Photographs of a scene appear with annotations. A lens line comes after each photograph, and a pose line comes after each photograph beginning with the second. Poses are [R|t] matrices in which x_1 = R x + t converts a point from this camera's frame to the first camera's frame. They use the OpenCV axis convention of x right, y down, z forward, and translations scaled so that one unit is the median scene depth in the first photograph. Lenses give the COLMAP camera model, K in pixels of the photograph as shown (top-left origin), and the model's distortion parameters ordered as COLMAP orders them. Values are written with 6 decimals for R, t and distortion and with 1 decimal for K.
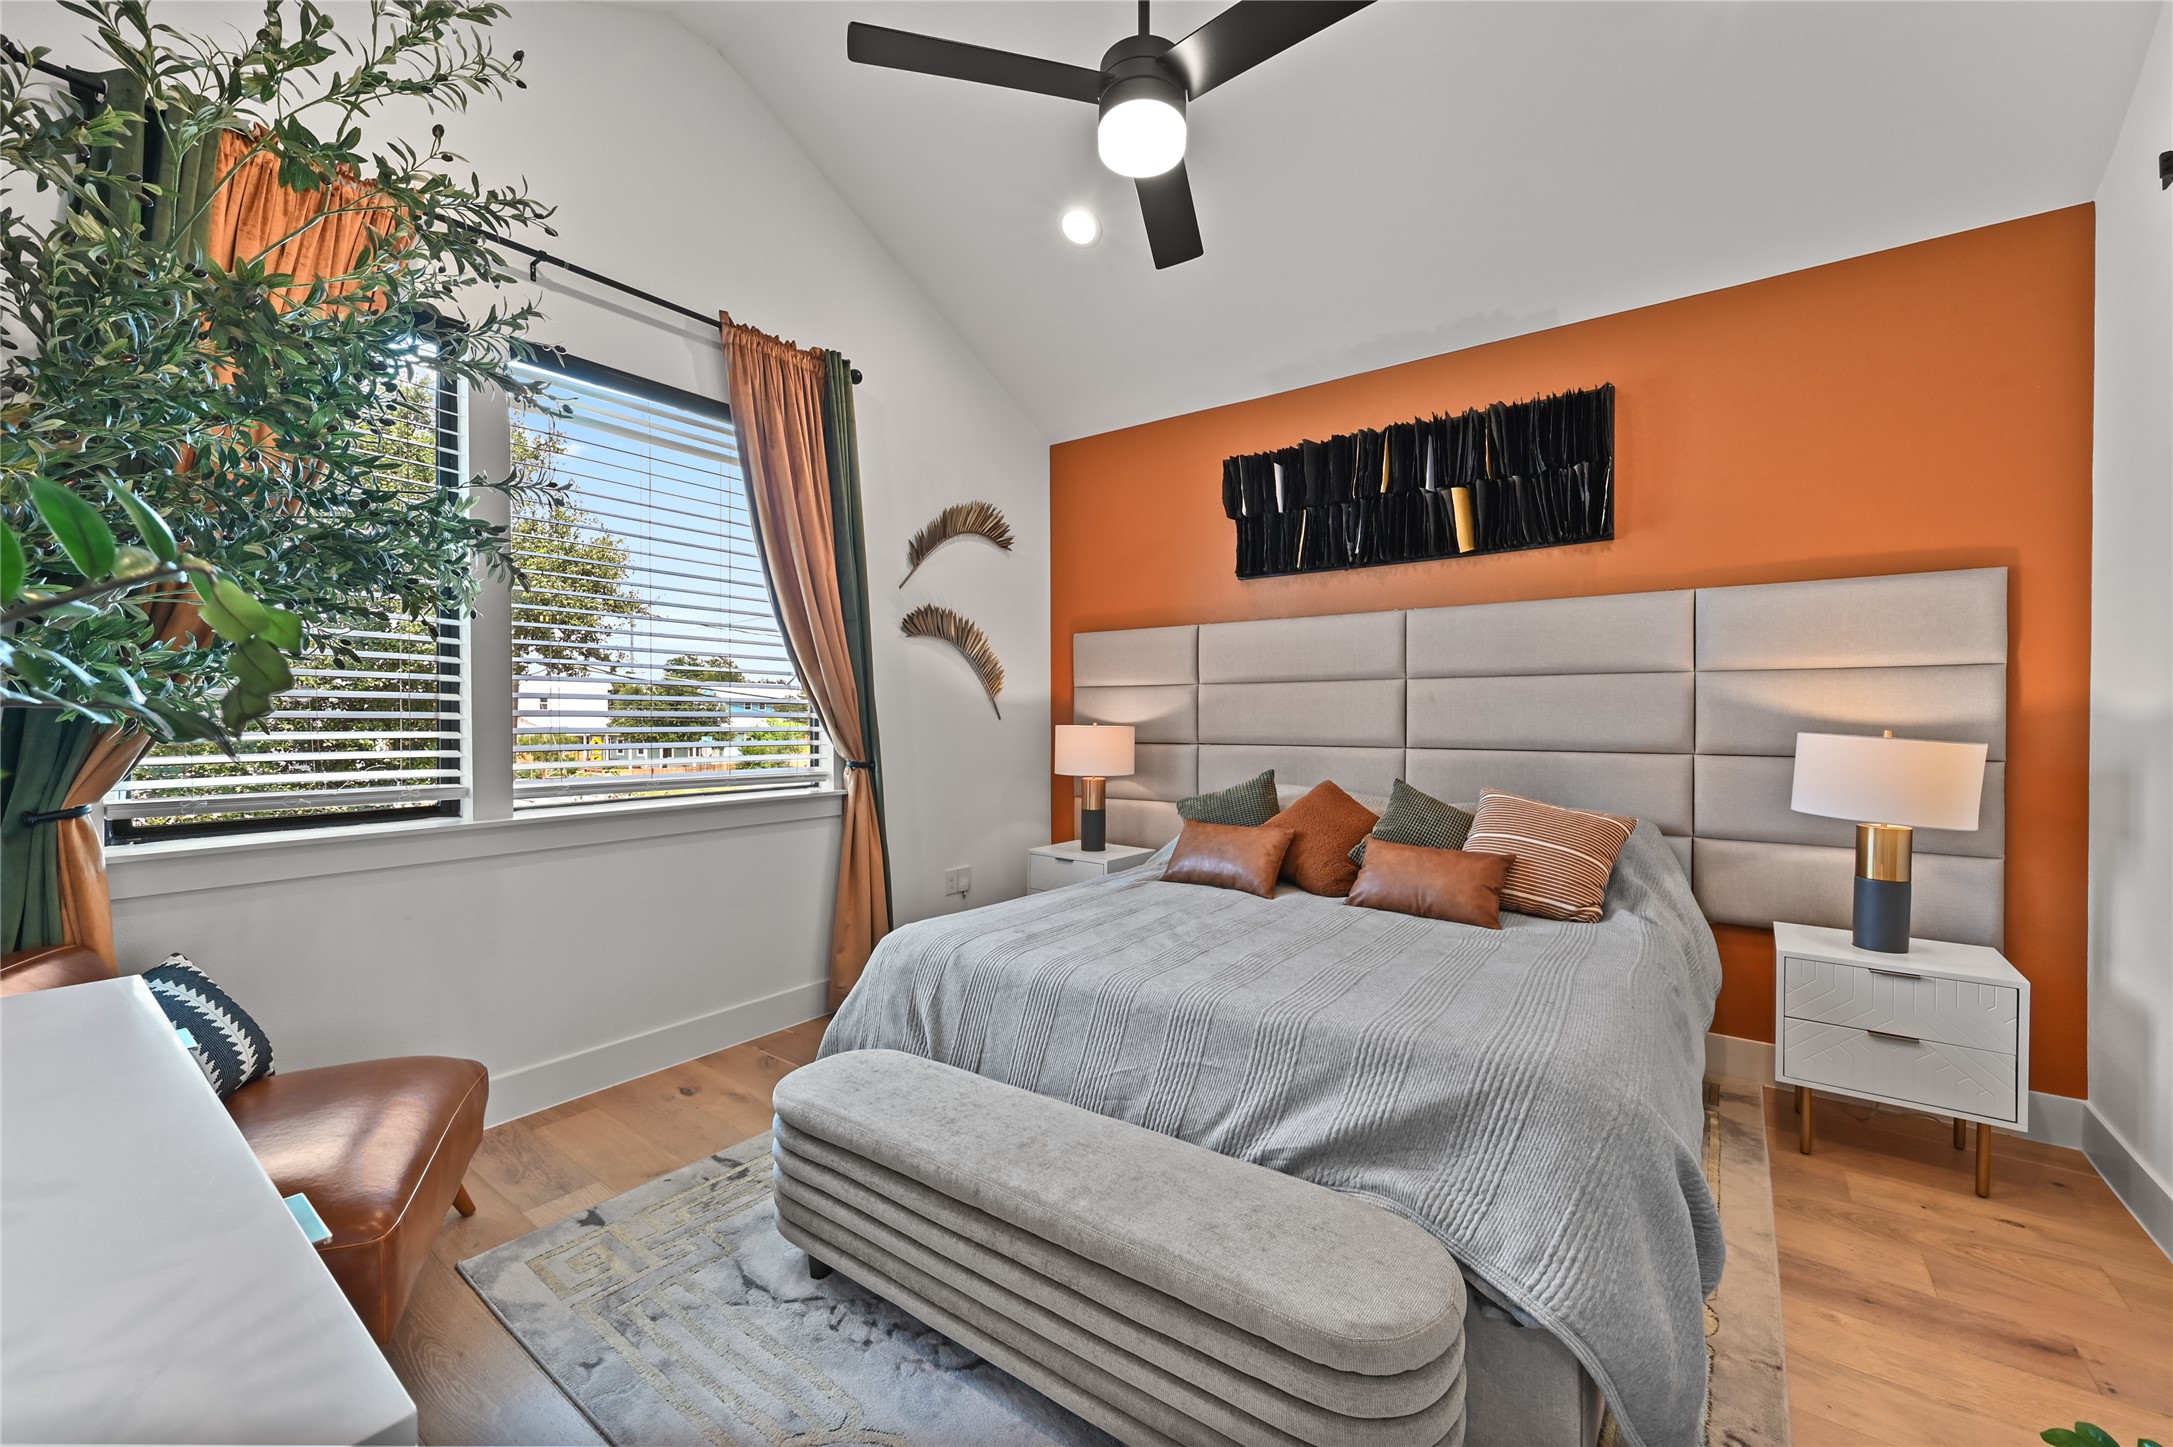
lens RADIAL K [[857.9, 0, 1083.4], [0, 857.9, 724.2], [0, 0, 1]] dist [-0.001544, 0.000219]
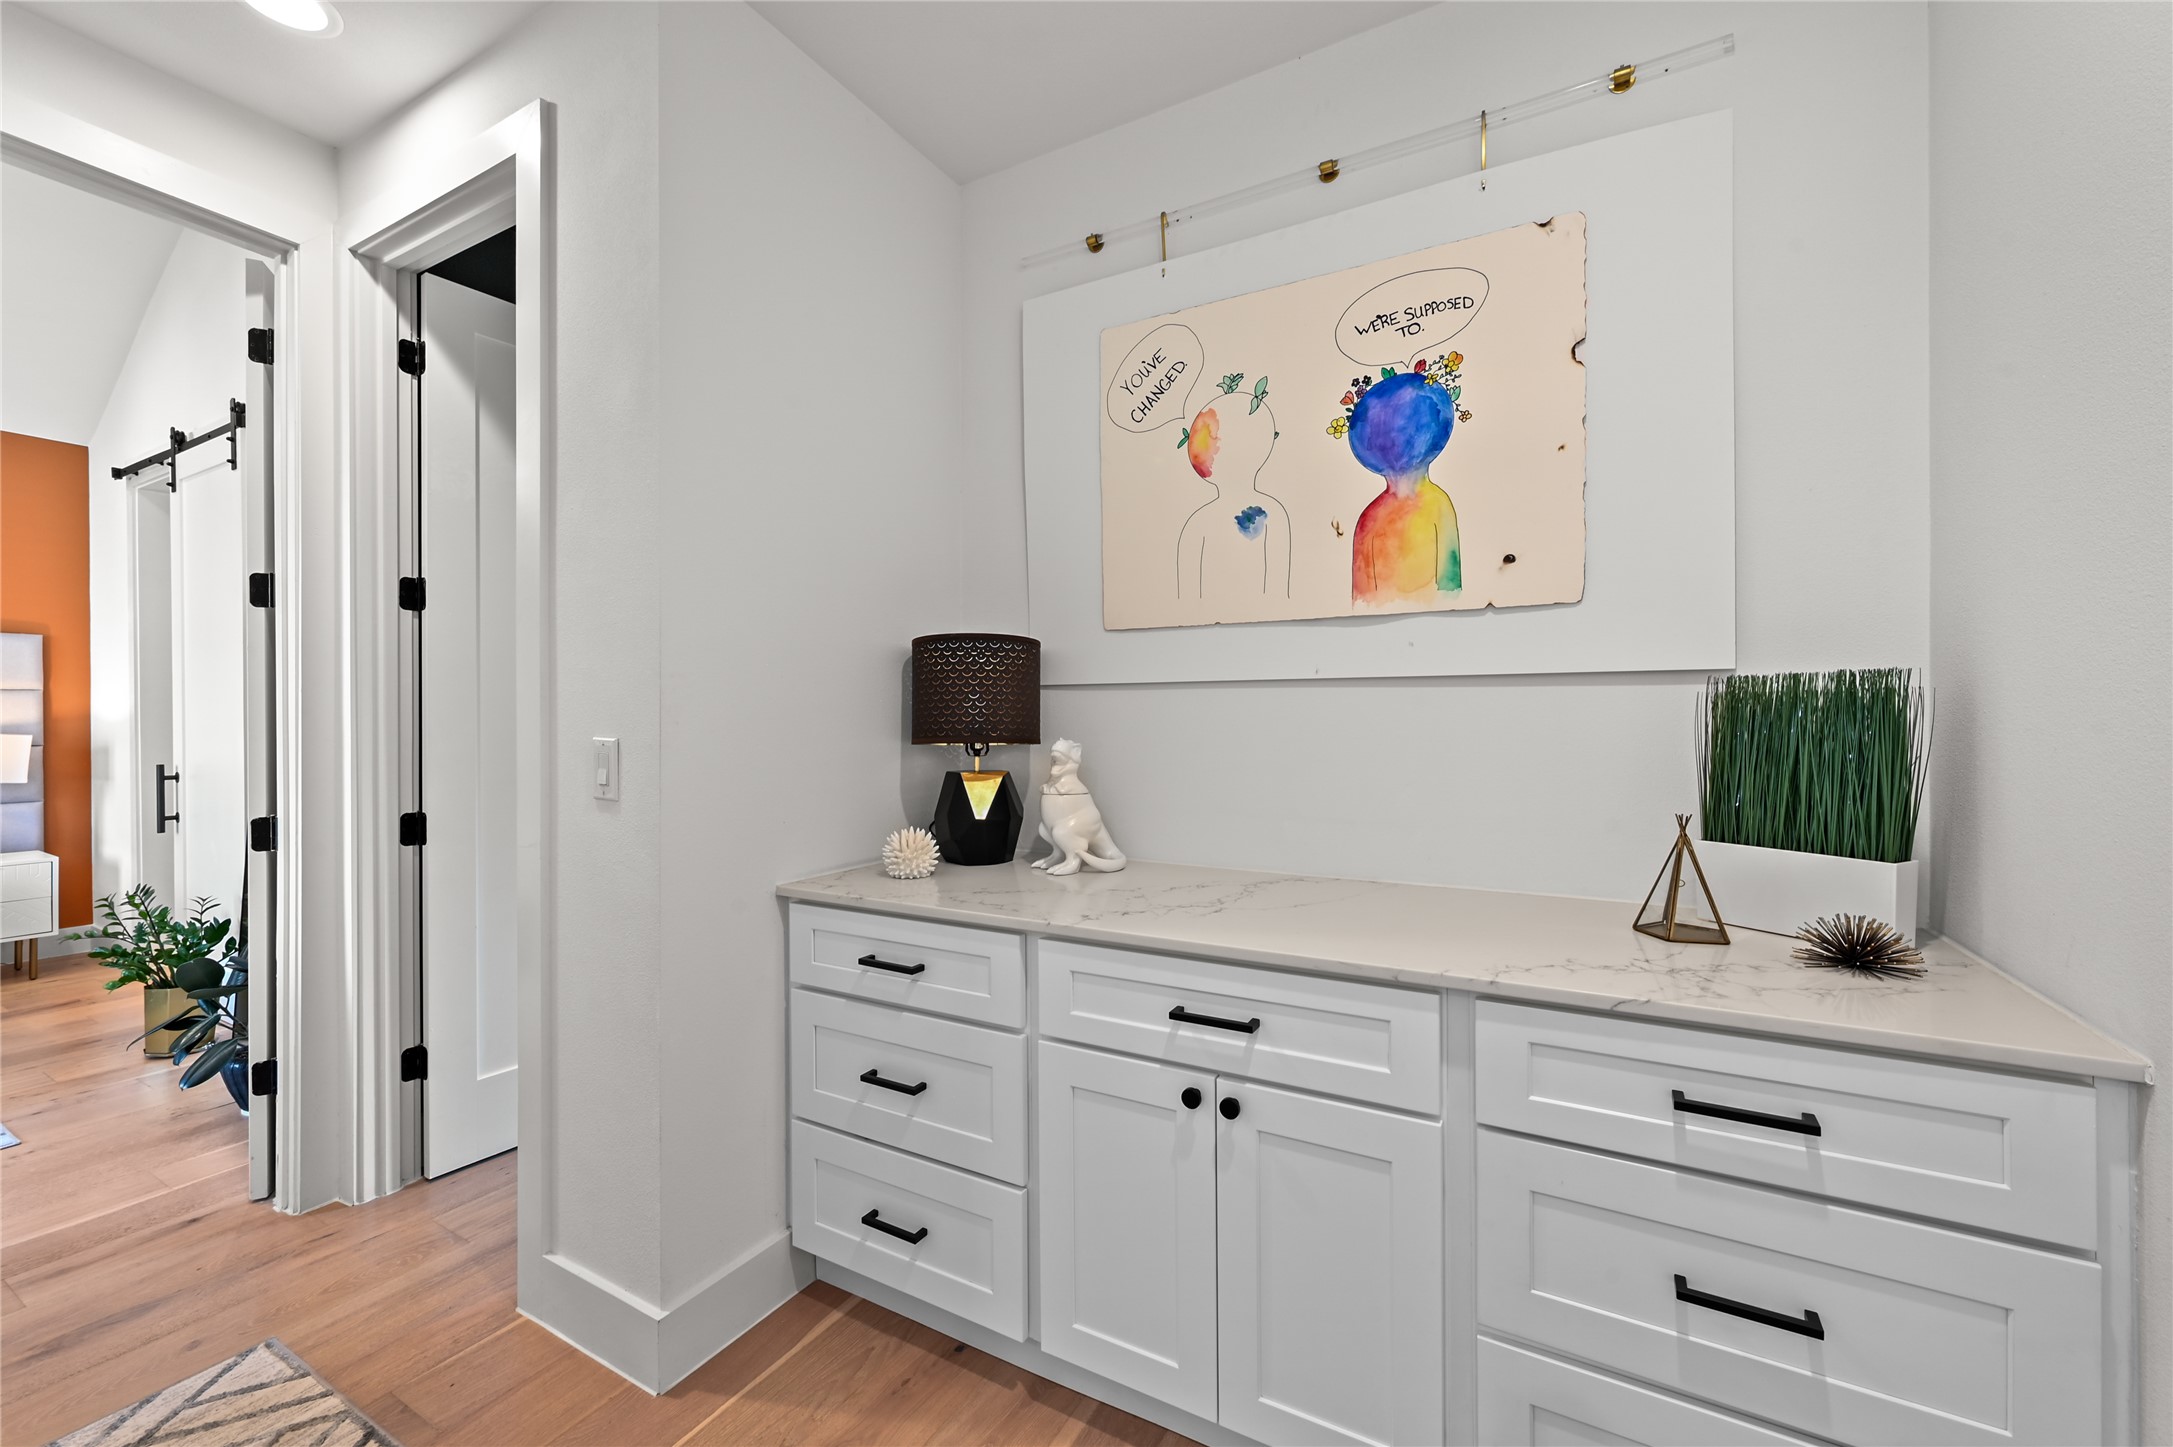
lens RADIAL K [[857.9, 0, 1093.4], [0, 857.9, 719.6], [0, 0, 1]] dist [-0.001544, 0.000219]
pose [[-0.137531, -0.002583, 0.990494, -0.835476], [0.012183, 0.999917, 0.004299, 0.007470], [-0.990423, 0.012659, -0.137488, -0.777167]]
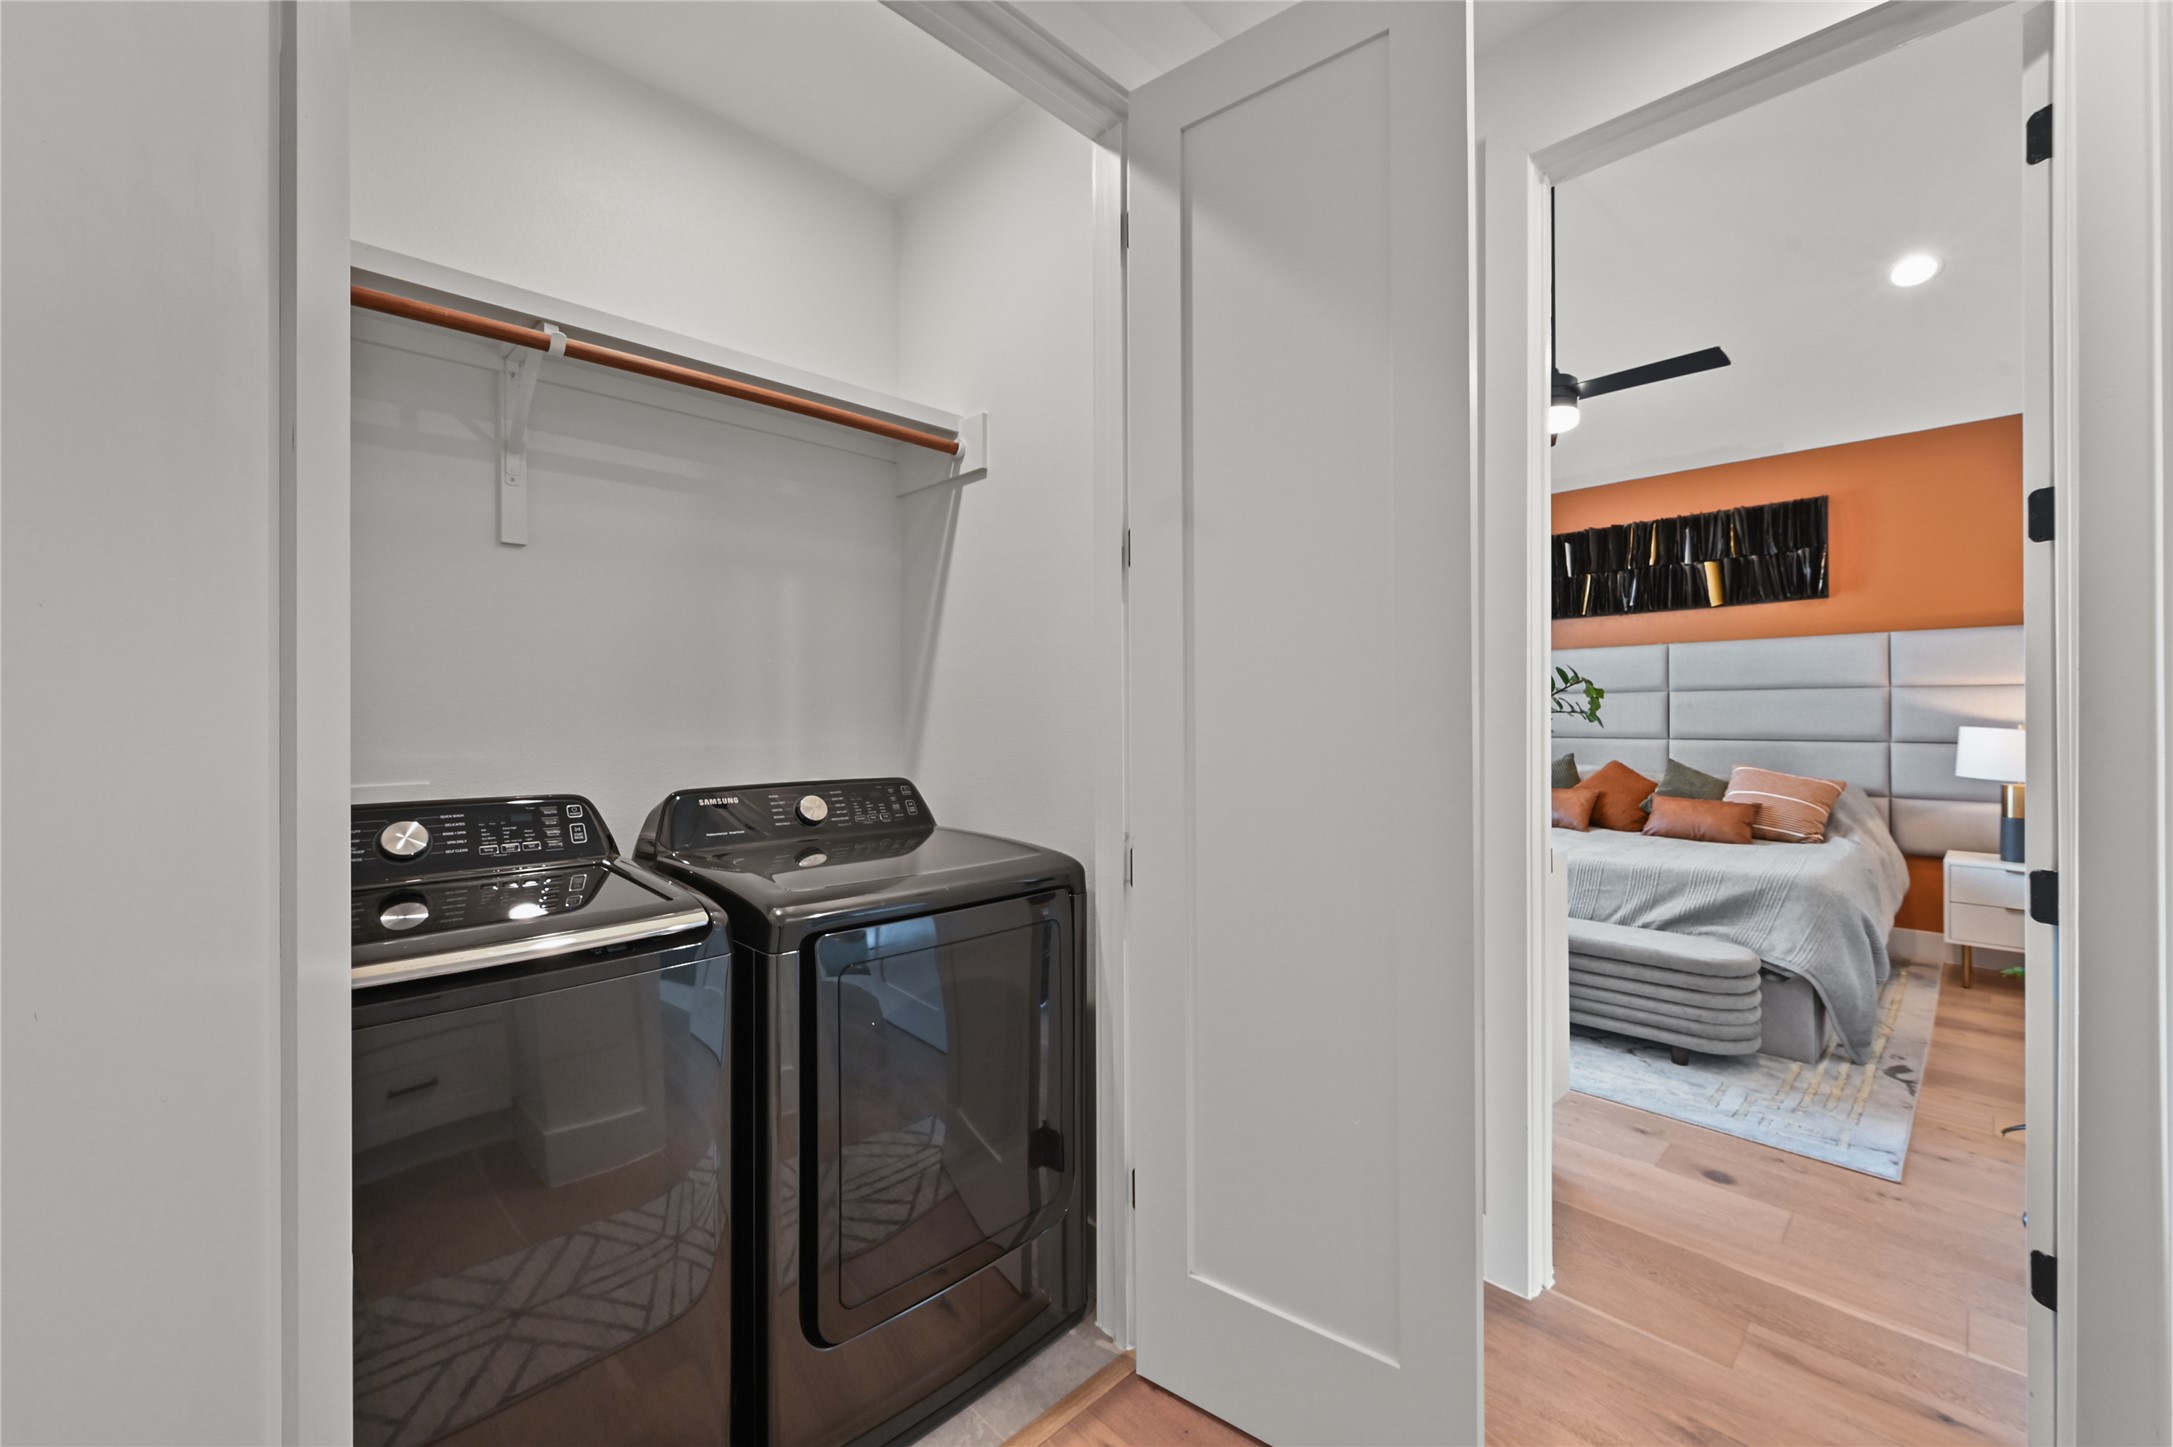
lens RADIAL K [[857.9, 0, 1095.8], [0, 857.9, 714.2], [0, 0, 1]] dist [-0.001544, 0.000219]
pose [[0.987699, -0.001351, -0.156364, -0.432645], [-0.000974, 0.999890, -0.014793, 0.010219], [0.156367, 0.014764, 0.987589, -0.710226]]
